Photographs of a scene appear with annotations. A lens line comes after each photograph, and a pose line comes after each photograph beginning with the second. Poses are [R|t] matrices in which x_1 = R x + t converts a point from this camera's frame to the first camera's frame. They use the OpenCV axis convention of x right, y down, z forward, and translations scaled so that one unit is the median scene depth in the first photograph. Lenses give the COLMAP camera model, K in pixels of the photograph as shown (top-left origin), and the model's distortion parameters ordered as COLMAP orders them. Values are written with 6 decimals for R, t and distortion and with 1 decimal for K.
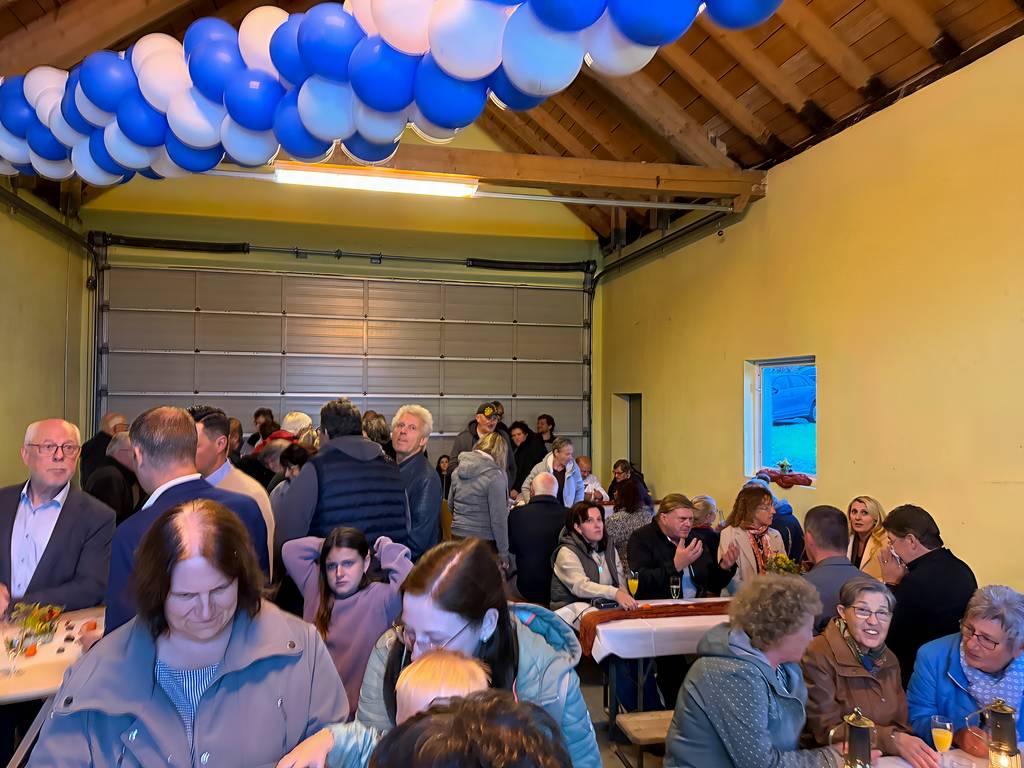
lens RADIAL K [[715.4, 0, 512.4], [0, 715.4, 382.6], [0, 0, 1]] dist [0.029053, -0.047803]
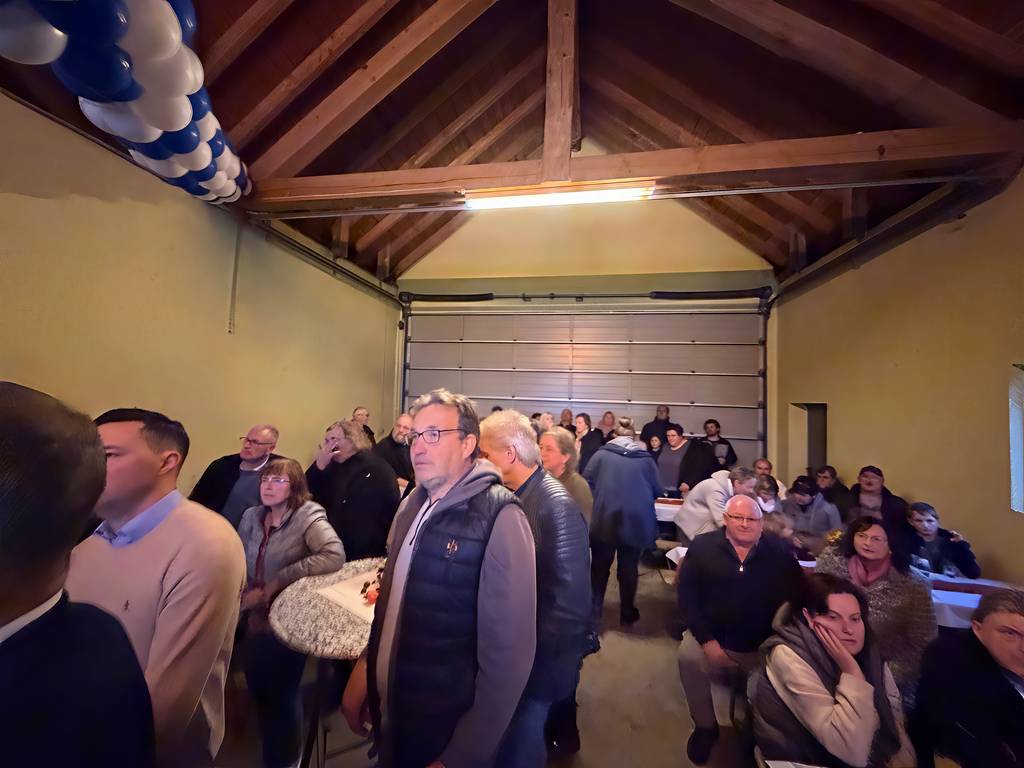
lens RADIAL K [[408.9, 0, 512.6], [0, 408.9, 373.2], [0, 0, 1]] dist [-0.002168, -0.000408]
pose [[0.916695, -0.004399, -0.399562, -0.004339], [-0.014140, 0.998956, -0.043441, 0.006558], [0.399336, 0.045472, 0.915676, 0.552257]]
